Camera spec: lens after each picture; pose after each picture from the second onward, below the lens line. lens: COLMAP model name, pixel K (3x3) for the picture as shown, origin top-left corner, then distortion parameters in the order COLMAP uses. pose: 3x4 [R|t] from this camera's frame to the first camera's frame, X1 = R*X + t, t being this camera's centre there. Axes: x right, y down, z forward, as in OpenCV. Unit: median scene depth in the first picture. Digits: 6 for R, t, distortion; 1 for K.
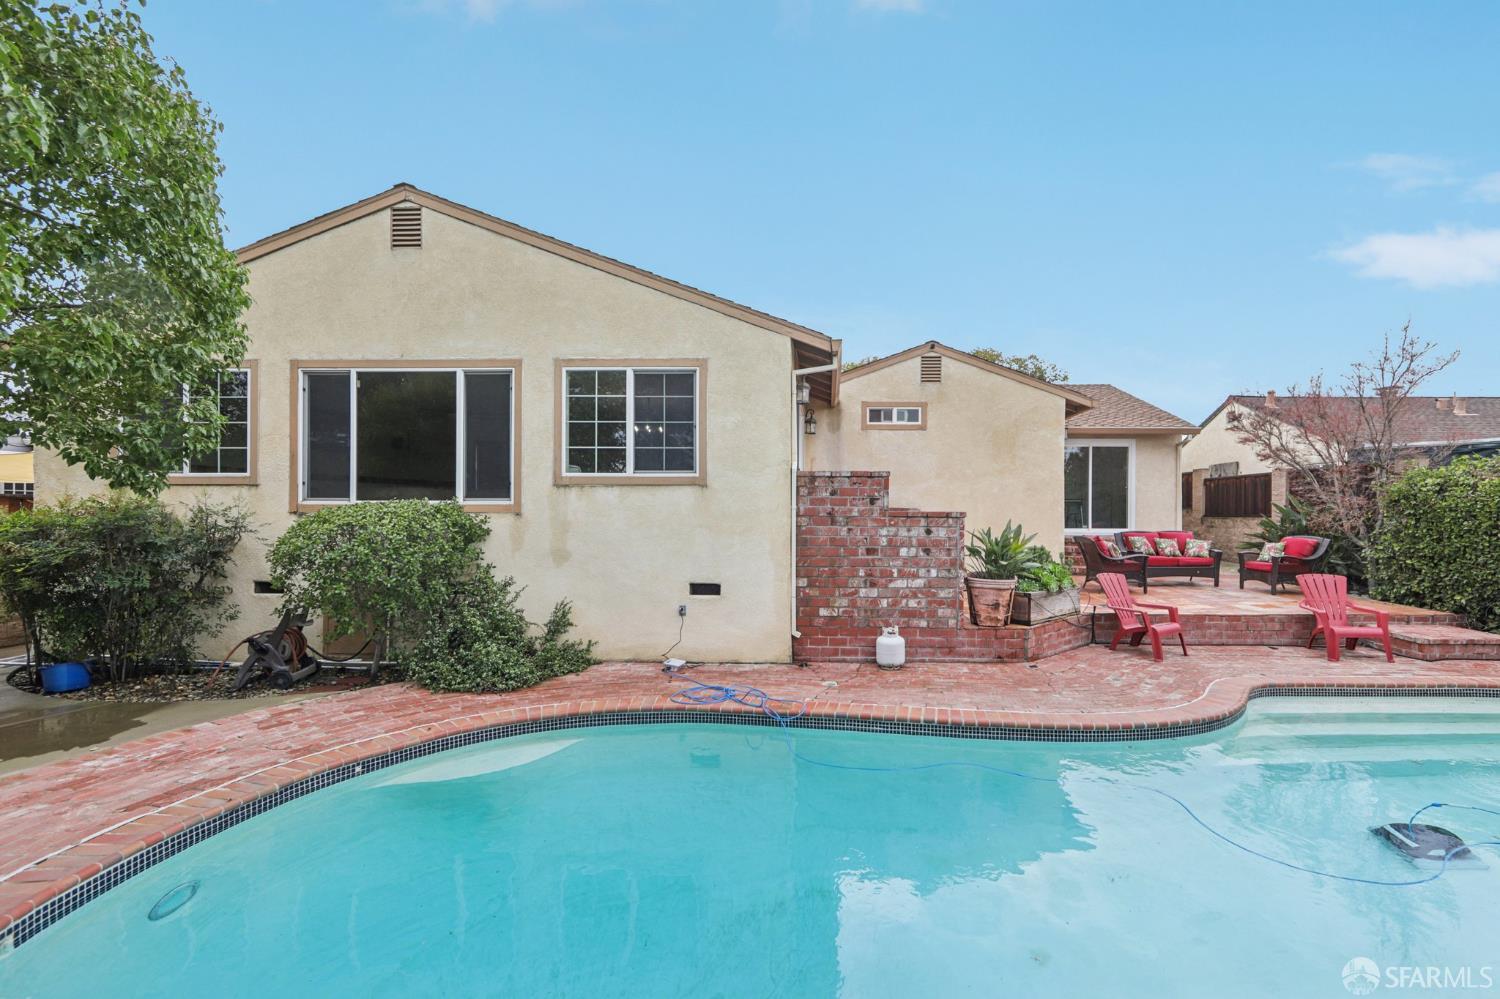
lens RADIAL K [[628.9, 0, 829.1], [0, 628.9, 505.3], [0, 0, 1]] dist [-0.000917, 0.000064]
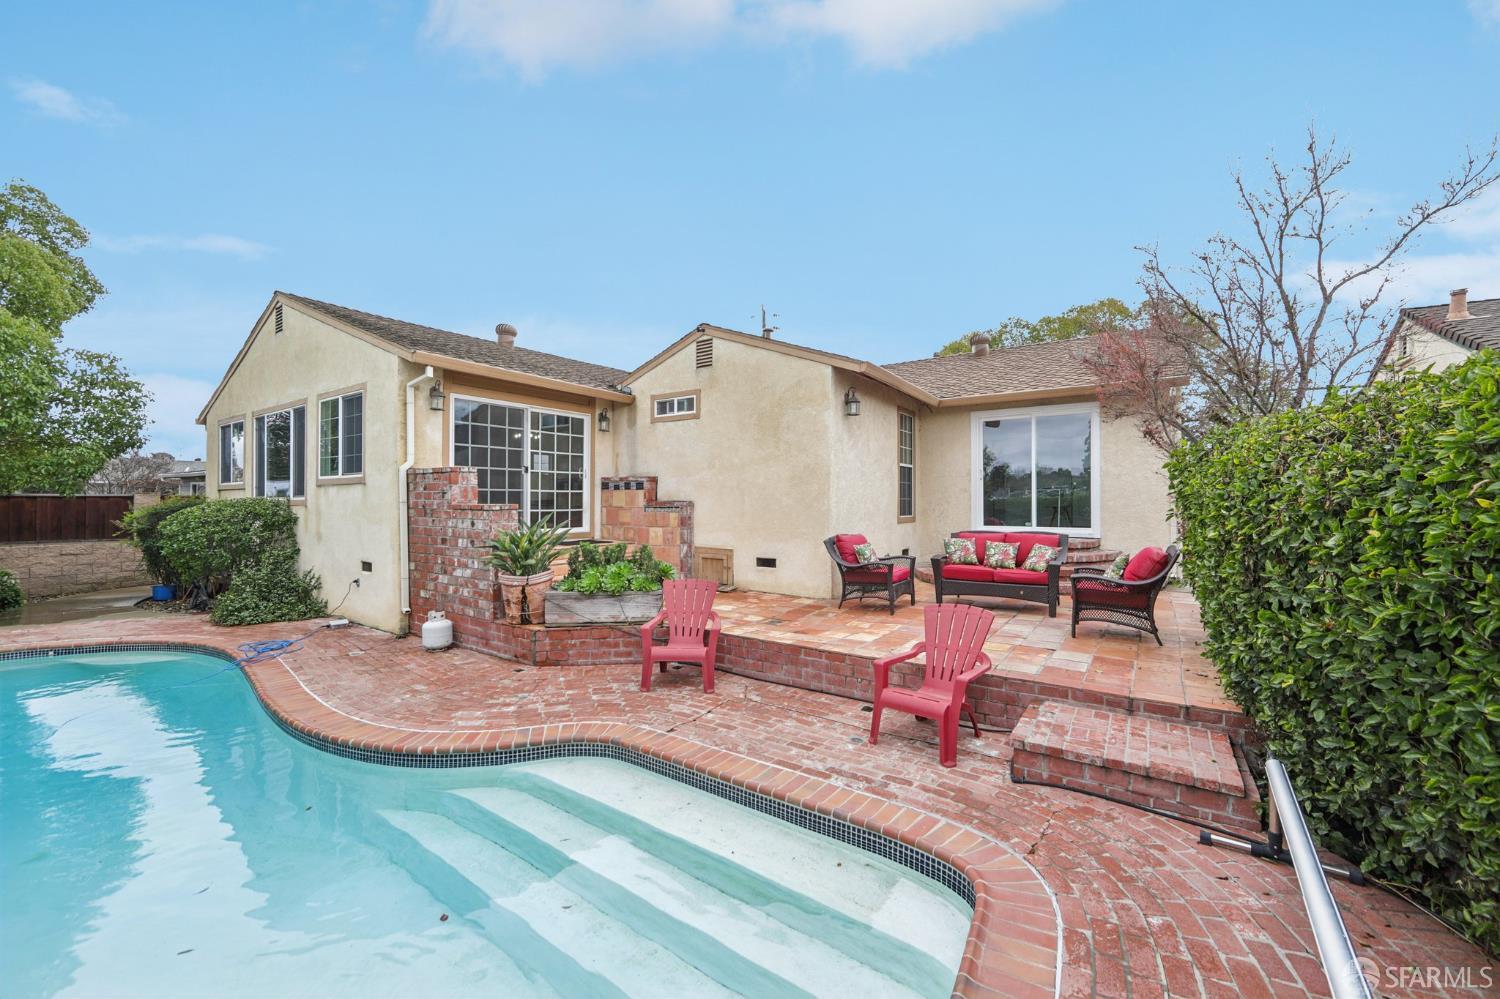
lens RADIAL K [[594.5, 0, 759.5], [0, 594.5, 497.9], [0, 0, 1]] dist [-0.005497, 0.000042]
pose [[0.822548, -0.005805, -0.568666, 1.097120], [0.005512, 0.999982, -0.002236, 0.004068], [0.568669, -0.001295, 0.822565, 0.467500]]
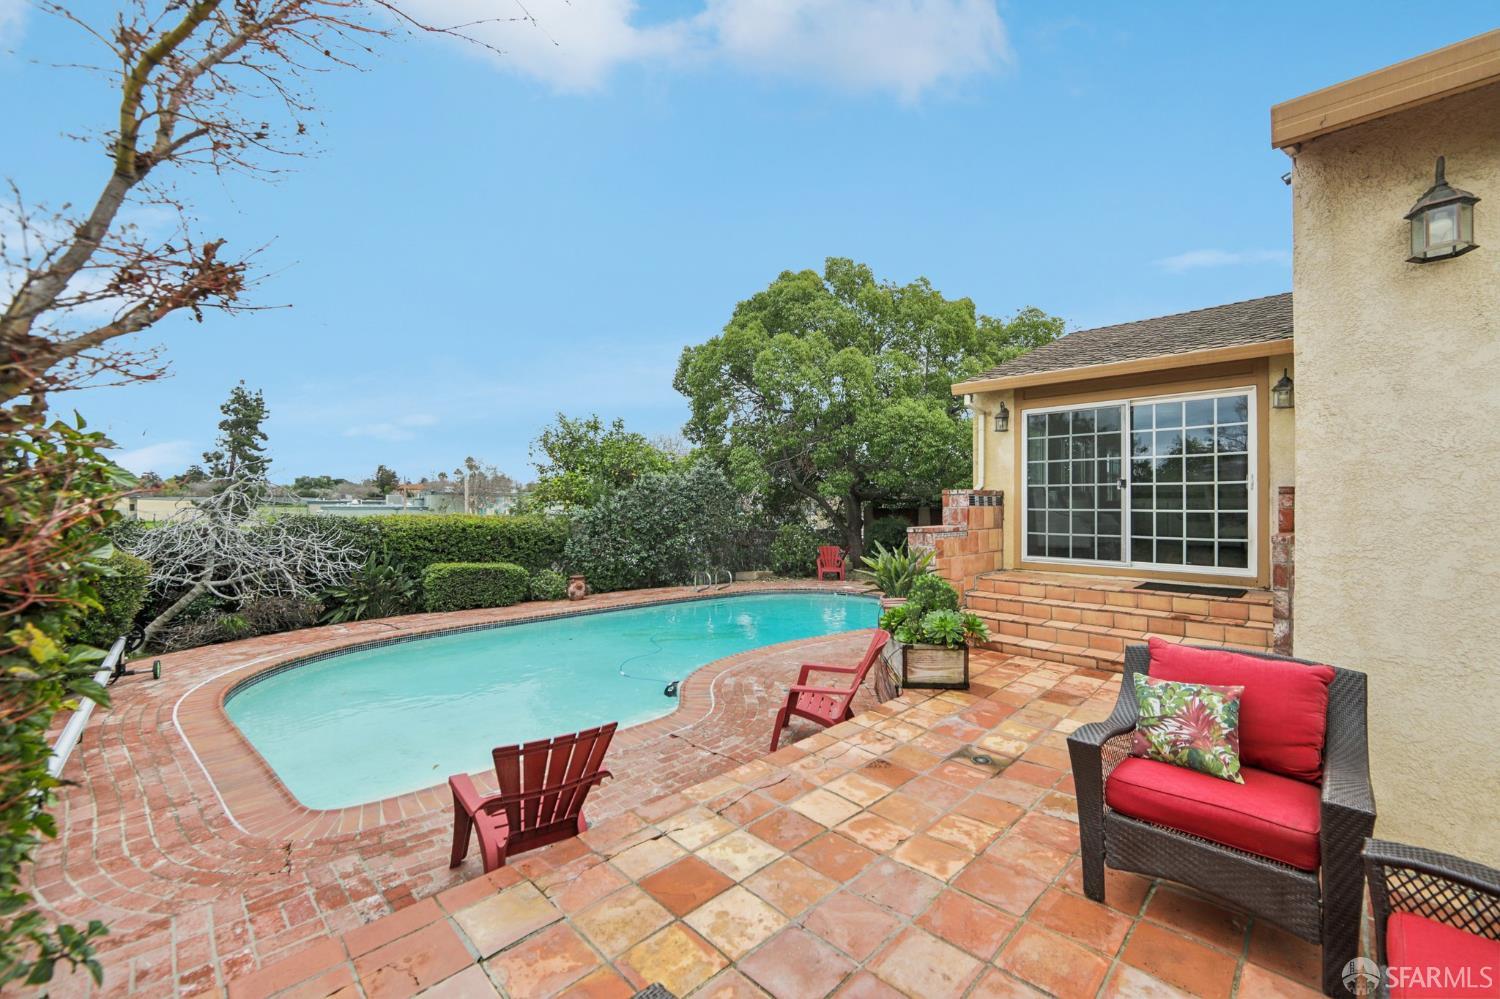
lens RADIAL K [[589.7, 0, 748.9], [0, 589.7, 500.2], [0, 0, 1]] dist [-0.000869, 0.000055]
pose [[-0.719995, -0.013095, -0.693856, 1.081363], [-0.001841, 0.999854, -0.016960, -0.017385], [0.693977, -0.010934, -0.719914, 1.520786]]
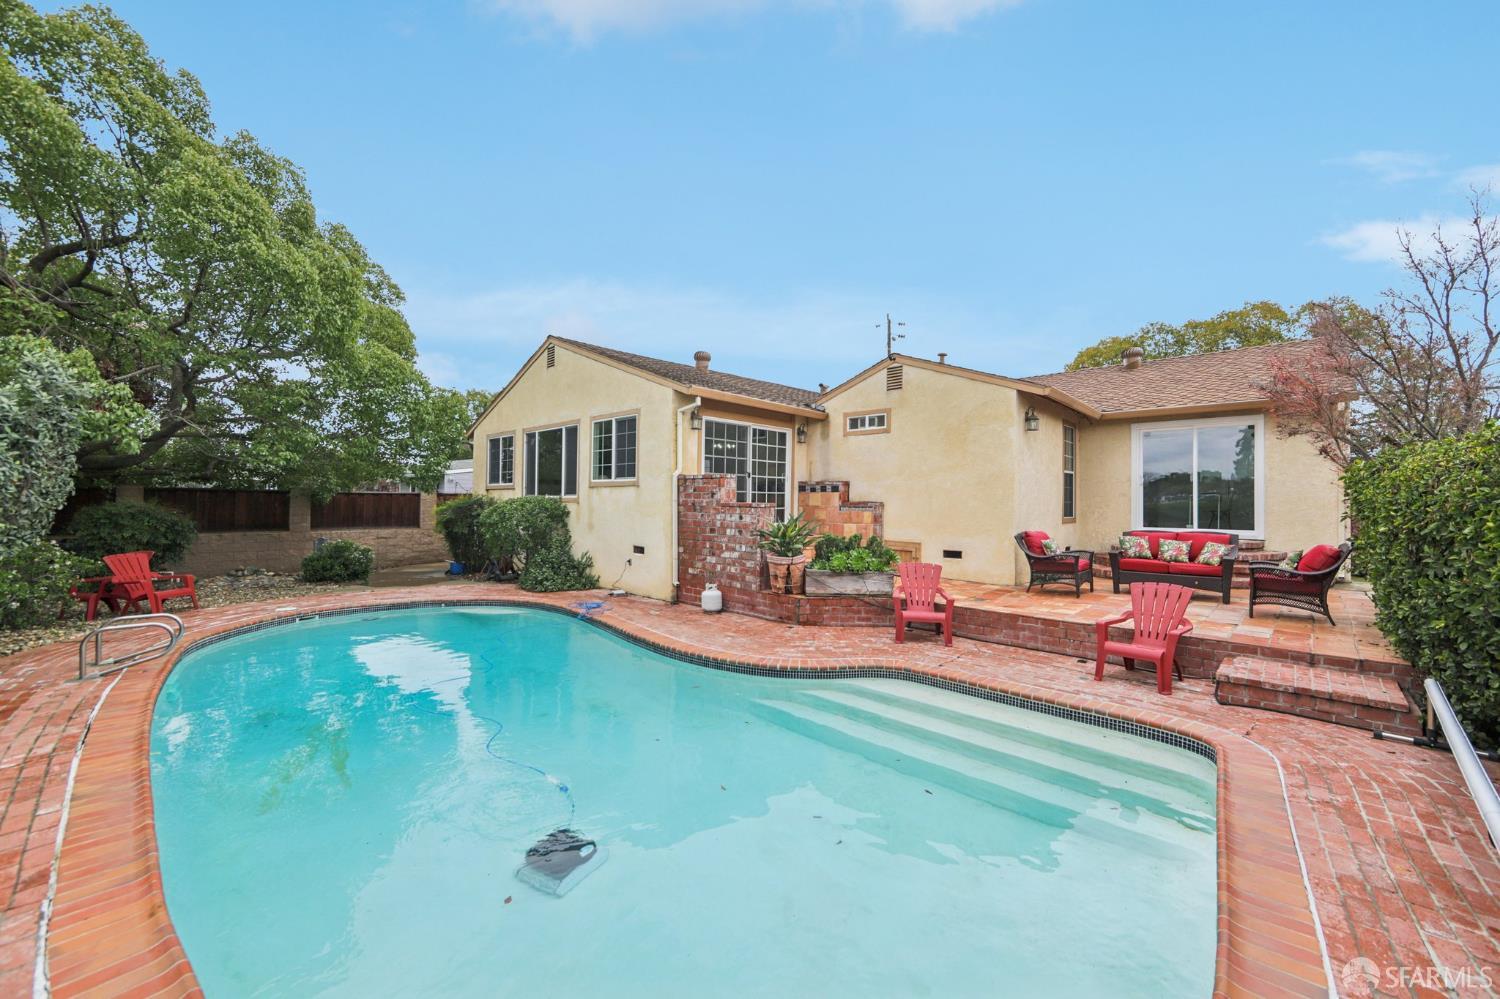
lens RADIAL K [[598.4, 0, 762.5], [0, 598.4, 494.9], [0, 0, 1]] dist [-0.002409, 0.000555]
pose [[0.727625, -0.003280, -0.685967, 1.078100], [-0.004407, 0.999946, -0.009456, 0.004709], [0.685960, 0.009904, 0.727571, 0.092166]]
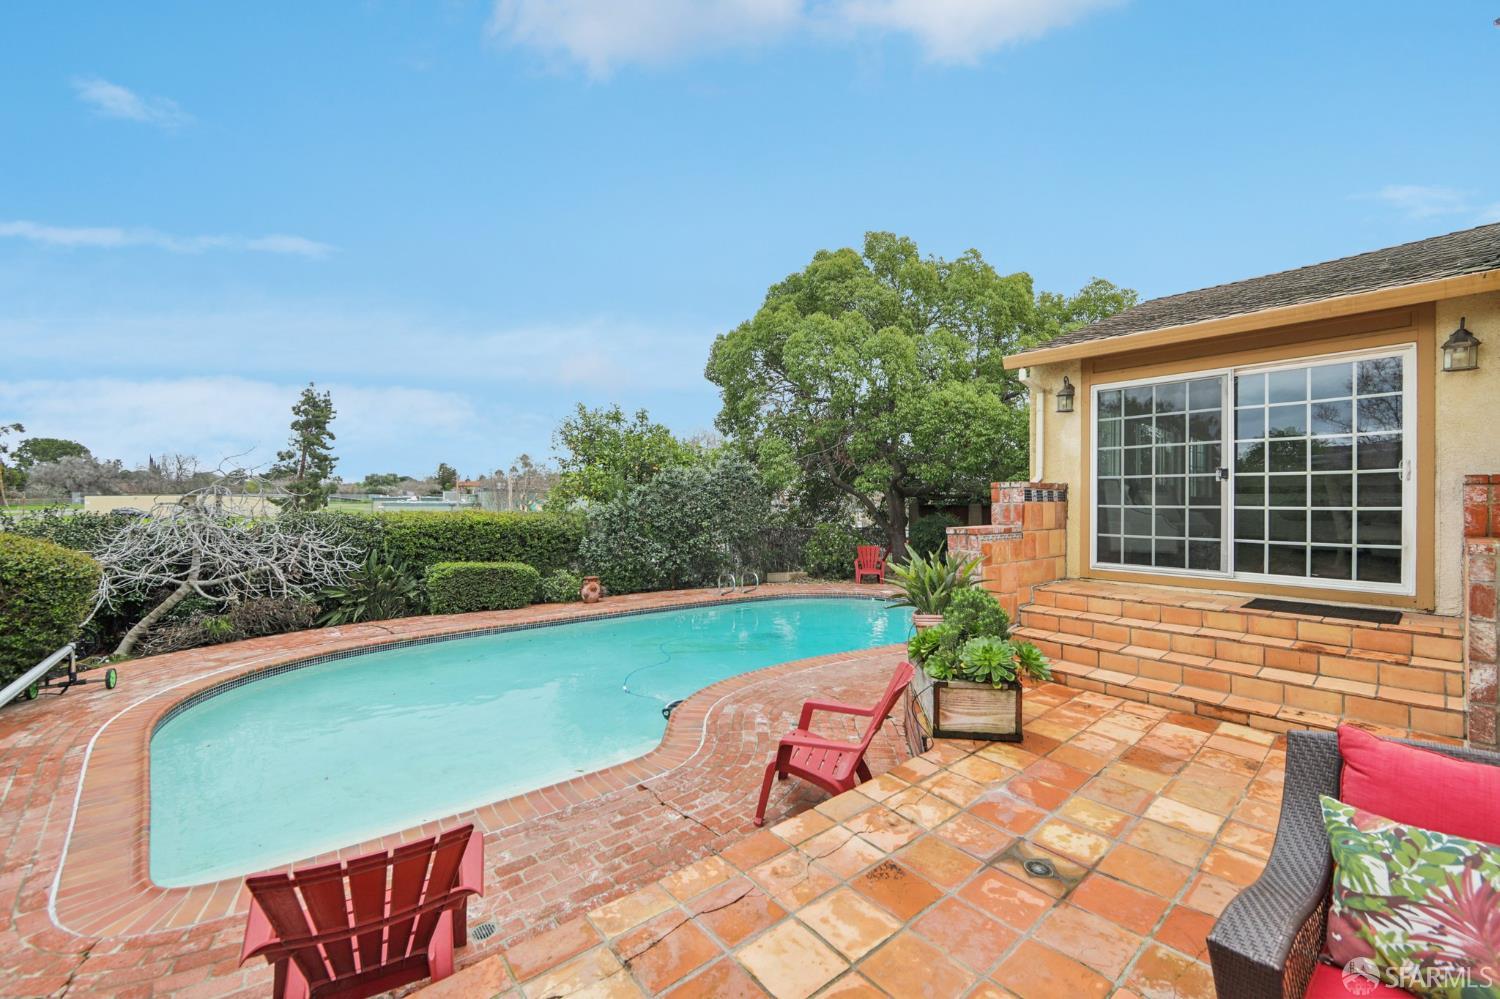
lens RADIAL K [[593.3, 0, 750.0], [0, 593.3, 499.5], [0, 0, 1]] dist [-0.003391, 0.000436]
pose [[-0.772458, -0.010554, -0.634978, 0.936010], [-0.003422, 0.999917, -0.012457, -0.016784], [0.635057, -0.007449, -0.772430, 1.454114]]
